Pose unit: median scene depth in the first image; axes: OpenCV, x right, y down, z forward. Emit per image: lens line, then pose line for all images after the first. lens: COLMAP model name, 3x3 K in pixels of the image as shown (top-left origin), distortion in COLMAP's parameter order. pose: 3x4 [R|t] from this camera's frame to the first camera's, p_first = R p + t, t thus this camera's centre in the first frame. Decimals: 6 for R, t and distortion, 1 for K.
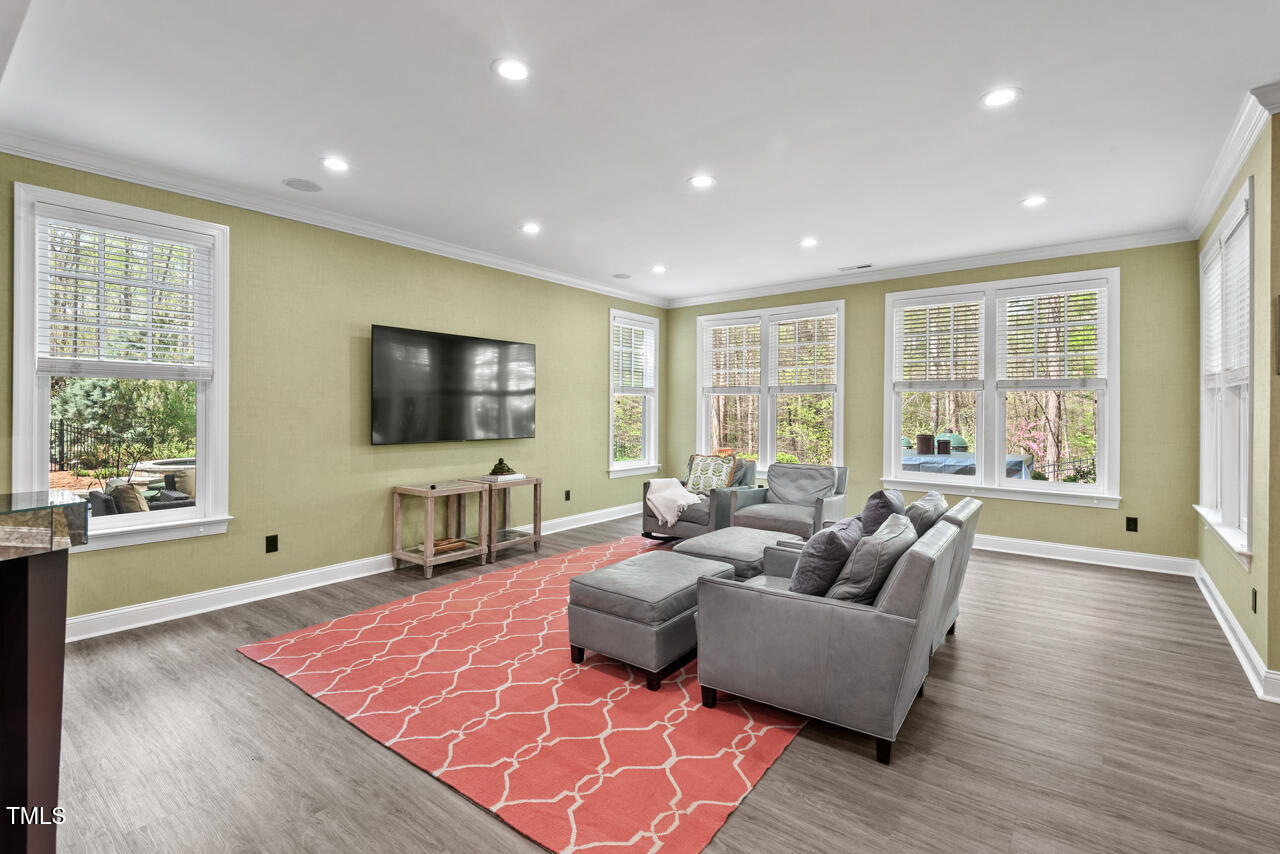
lens RADIAL K [[580.3, 0, 639.2], [0, 580.3, 407.1], [0, 0, 1]] dist [0.011536, -0.004924]
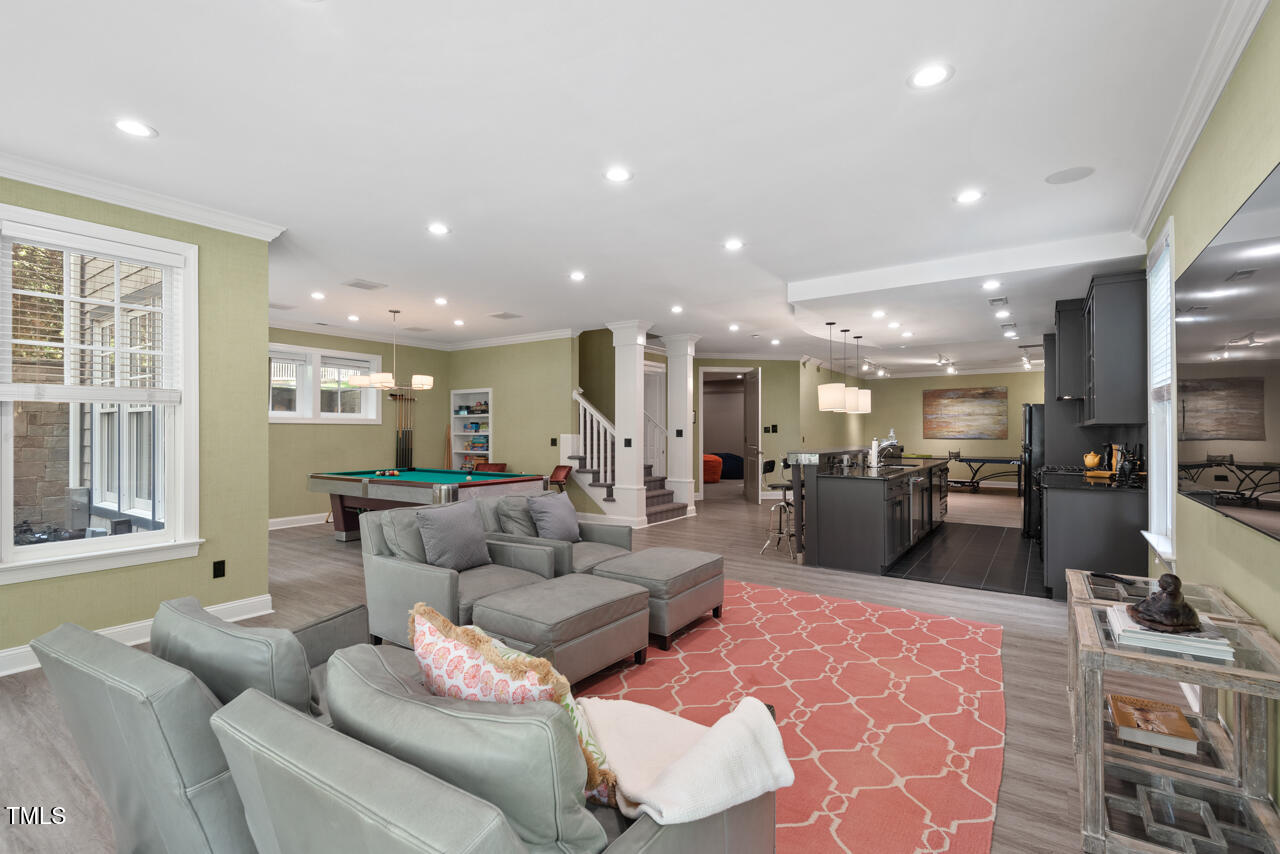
lens RADIAL K [[580.3, 0, 636.8], [0, 580.3, 429.9], [0, 0, 1]] dist [0.011536, -0.004924]
pose [[-0.998697, -0.002847, -0.050960, 0.162781], [-0.002620, 0.999986, -0.004520, 0.011324], [0.050972, -0.004380, -0.998690, 2.514138]]
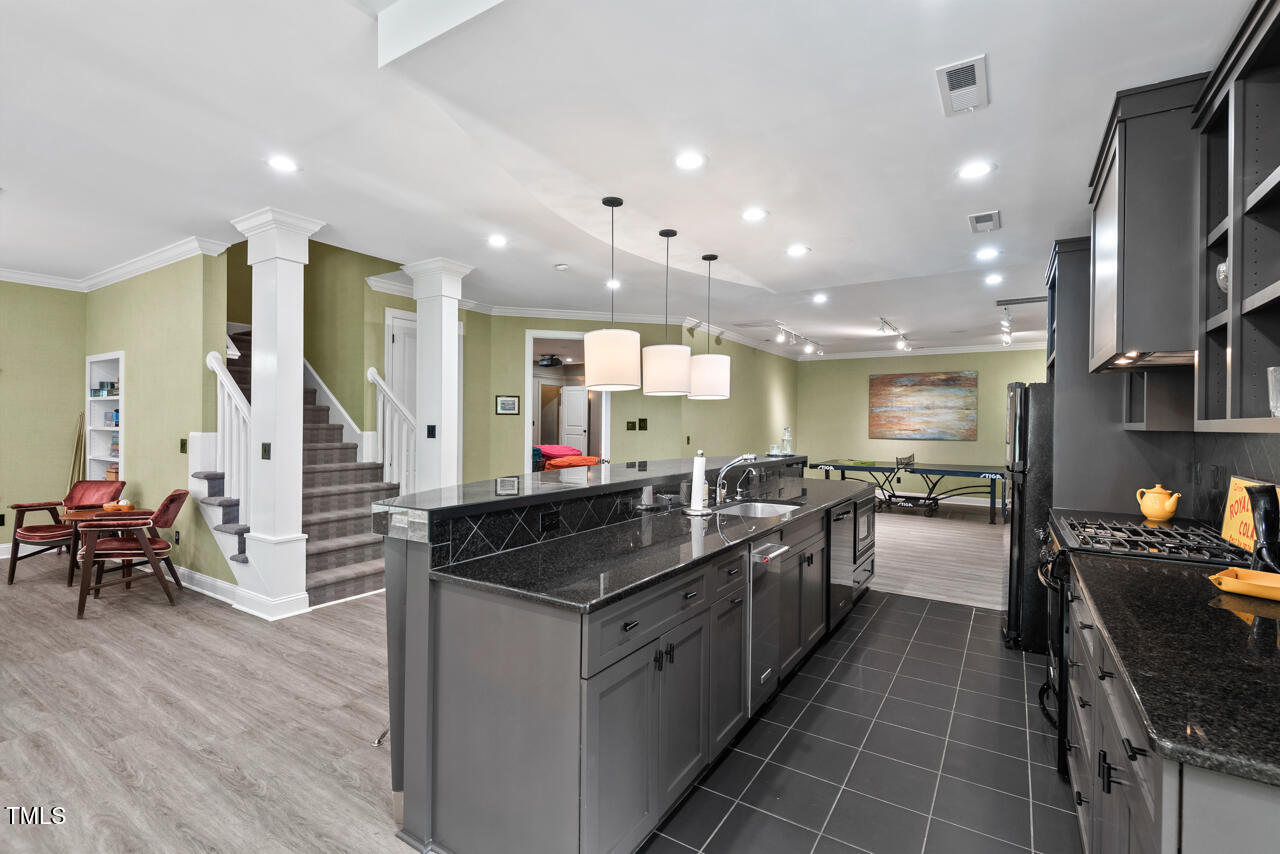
lens RADIAL K [[580.3, 0, 637.9], [0, 580.3, 417.0], [0, 0, 1]] dist [0.011536, -0.004924]
pose [[-0.995705, -0.013996, -0.091523, -0.729240], [-0.012911, 0.999839, -0.012443, -0.017788], [0.091683, -0.011208, -0.995725, 1.248547]]
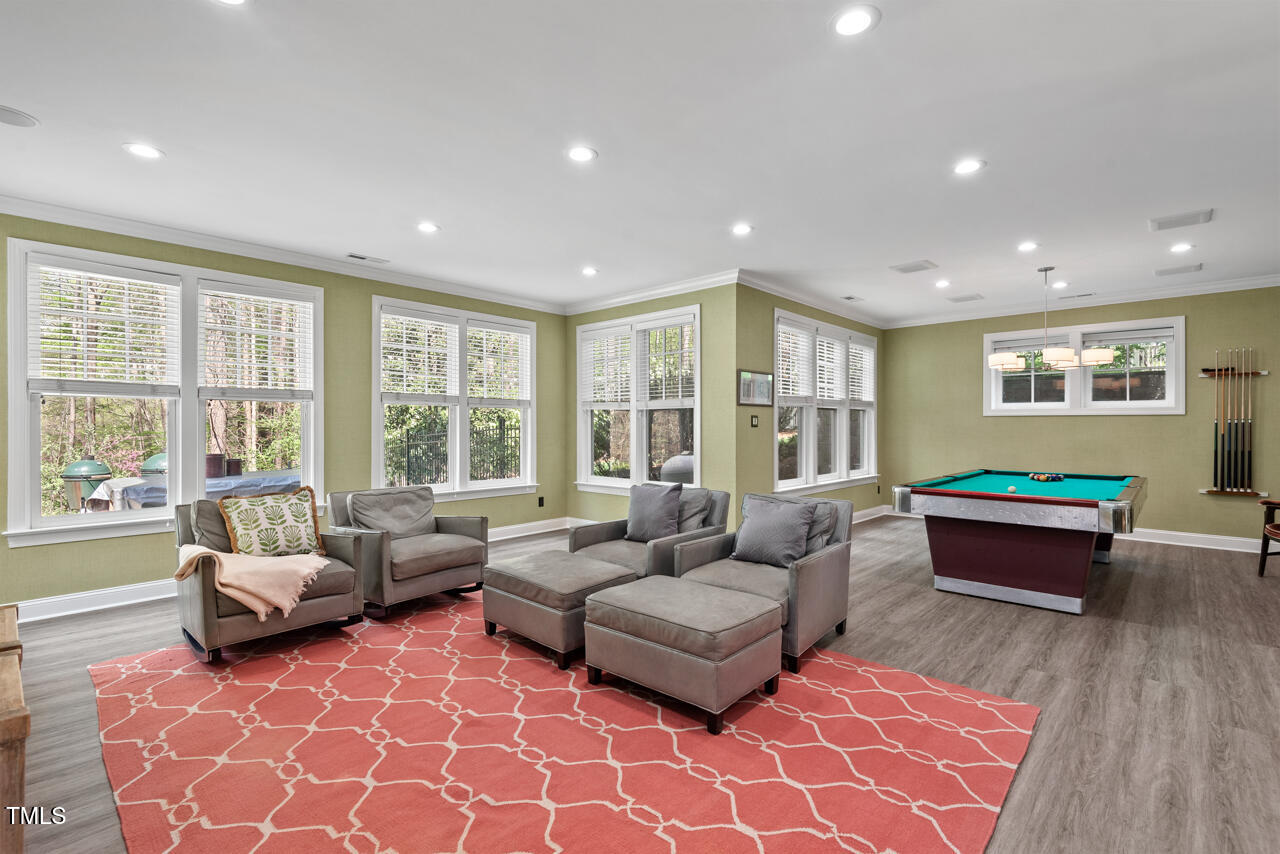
lens RADIAL K [[580.3, 0, 646.7], [0, 580.3, 424.0], [0, 0, 1]] dist [0.011536, -0.004924]
pose [[0.075127, 0.000957, 0.997173, -0.983529], [-0.002966, 0.999995, -0.000736, 0.014391], [-0.997170, -0.002902, 0.075130, 1.112995]]
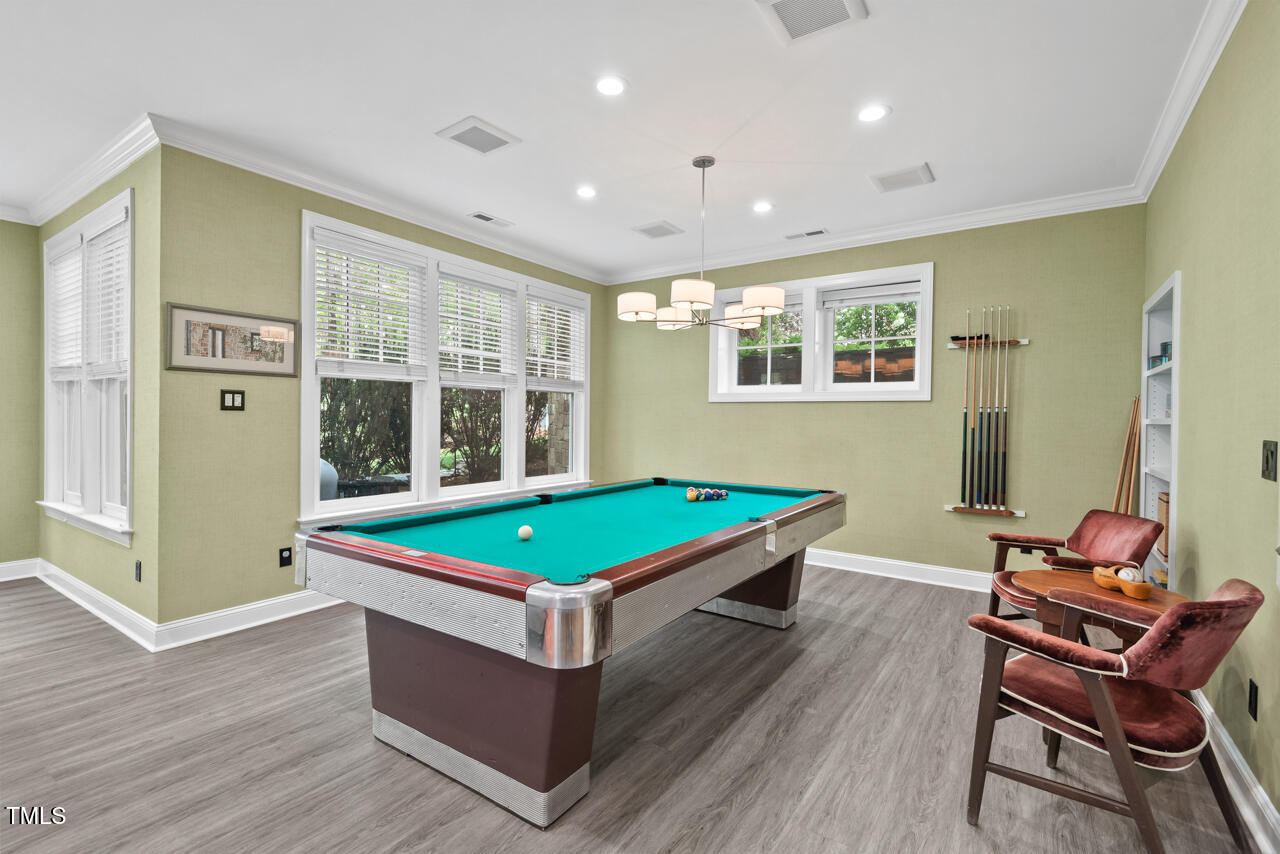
lens RADIAL K [[580.3, 0, 637.6], [0, 580.3, 429.6], [0, 0, 1]] dist [0.011536, -0.004924]
pose [[-0.071751, -0.018708, 0.997247, -0.128189], [-0.012369, 0.999764, 0.017866, 0.030919], [-0.997346, -0.011053, -0.071965, 0.136224]]
